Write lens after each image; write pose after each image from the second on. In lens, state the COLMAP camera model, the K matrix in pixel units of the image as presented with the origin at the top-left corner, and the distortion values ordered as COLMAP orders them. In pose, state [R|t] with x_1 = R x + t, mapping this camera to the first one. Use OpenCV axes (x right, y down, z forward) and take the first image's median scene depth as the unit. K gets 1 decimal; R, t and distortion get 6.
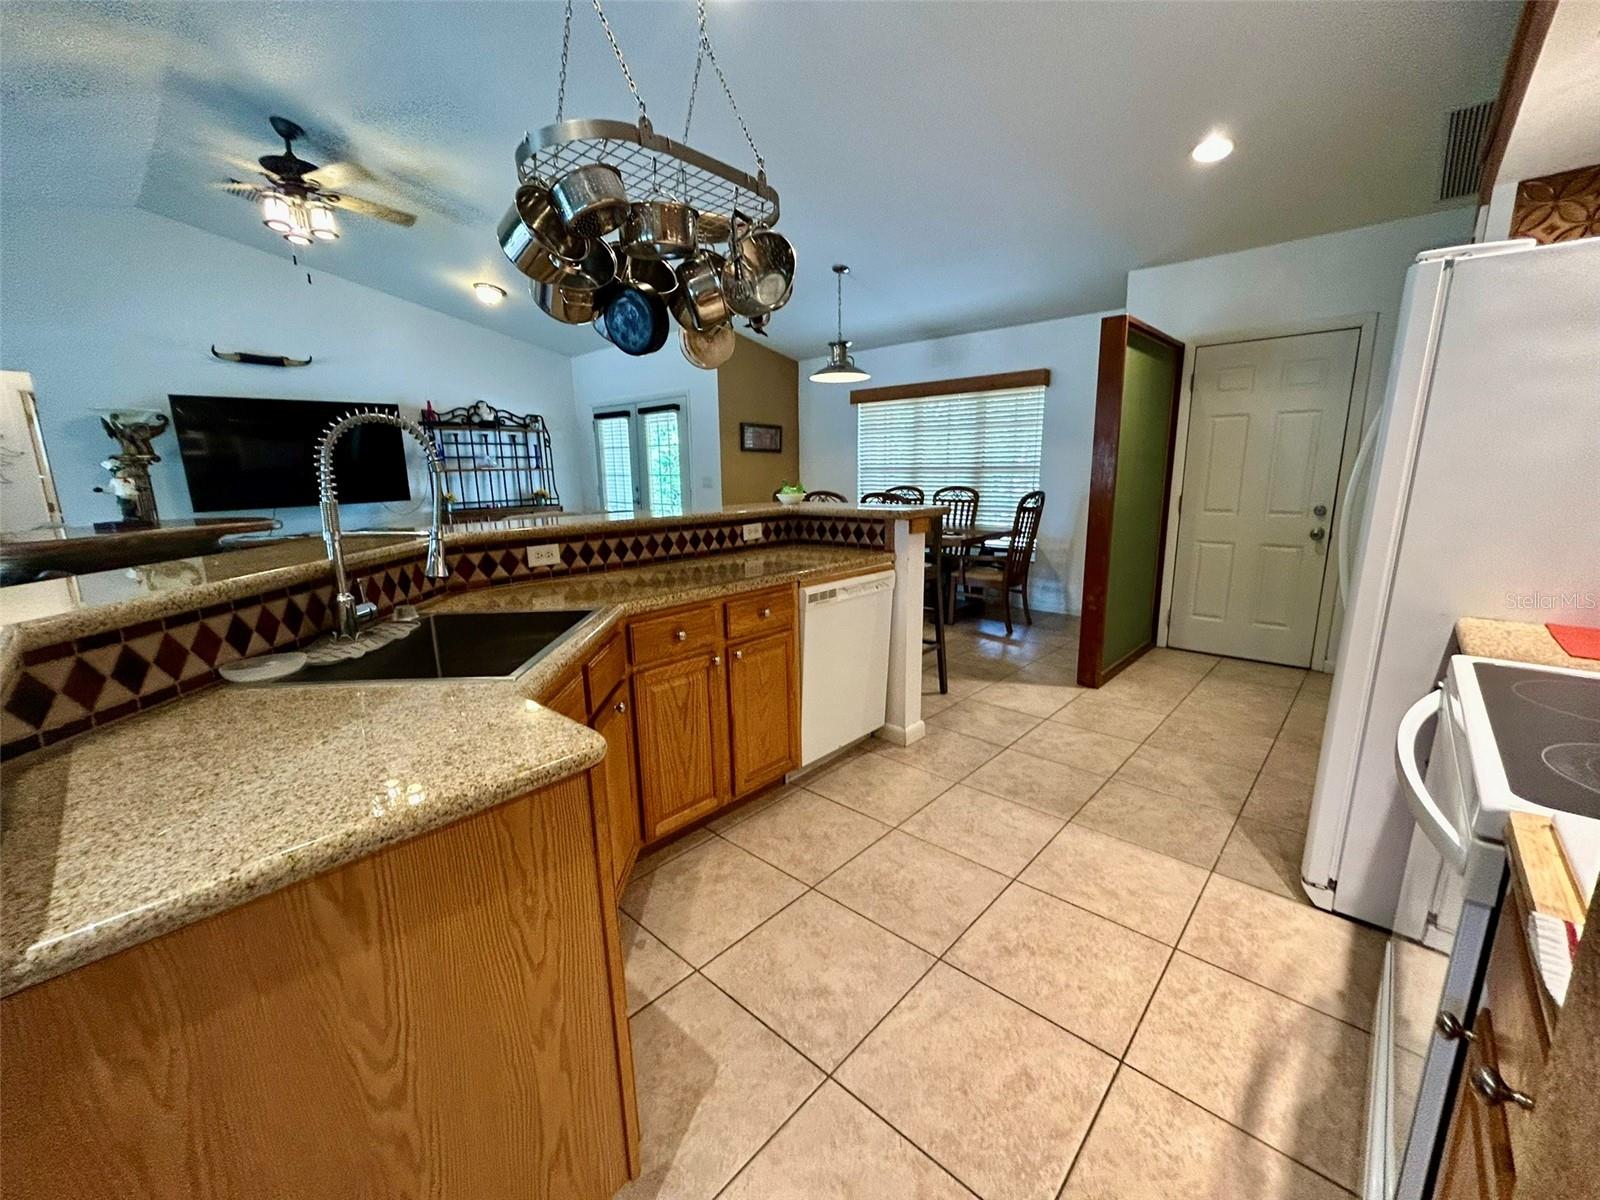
lens RADIAL K [[646.5, 0, 794.7], [0, 646.5, 598.7], [0, 0, 1]] dist [-0.000895, -0.000518]
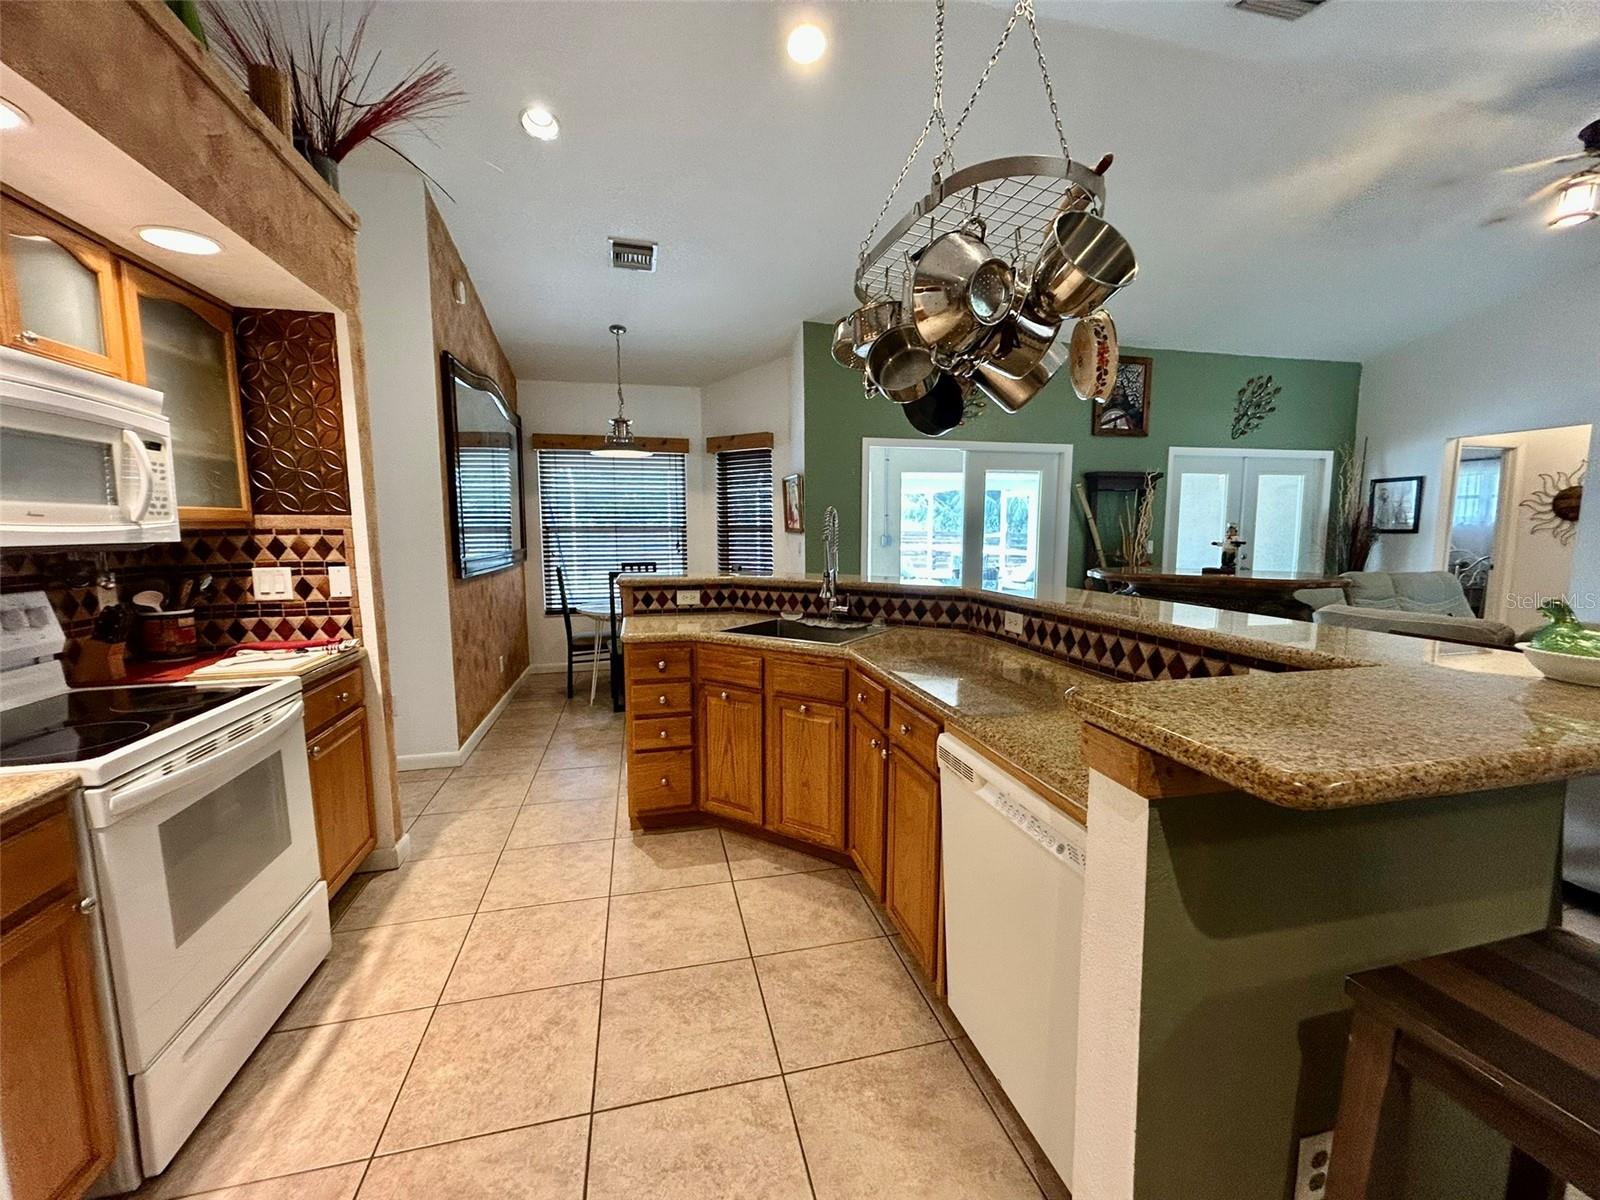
lens RADIAL K [[646.5, 0, 796.4], [0, 646.5, 595.5], [0, 0, 1]] dist [-0.000895, -0.000518]
pose [[-0.551362, 0.107035, -0.827371, 0.893220], [-0.156524, 0.960852, 0.228612, -0.394545], [0.819451, 0.255552, -0.513024, 1.672715]]
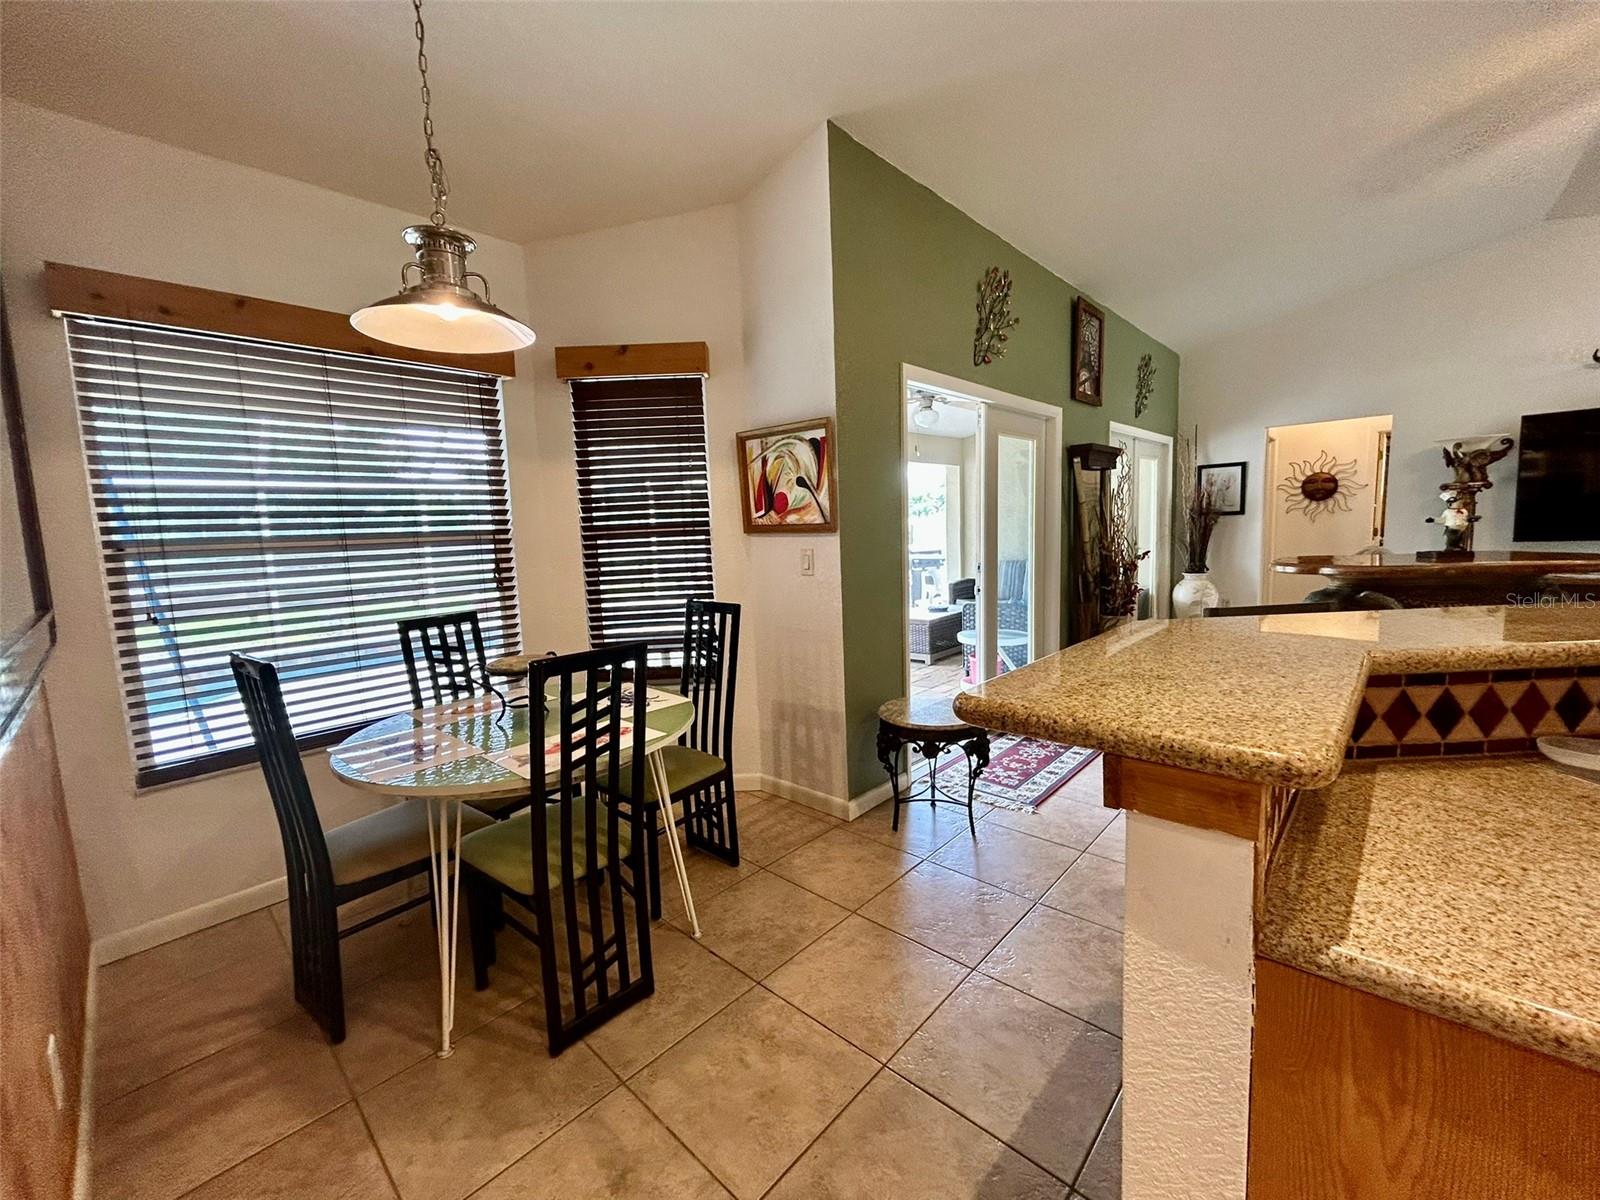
lens RADIAL K [[646.5, 0, 798.8], [0, 646.5, 601.2], [0, 0, 1]] dist [-0.000895, -0.000518]
pose [[-0.001786, 0.132285, -0.991210, -0.037250], [-0.165067, 0.977576, 0.130762, -0.014098], [0.986281, 0.163850, 0.020090, -0.015997]]
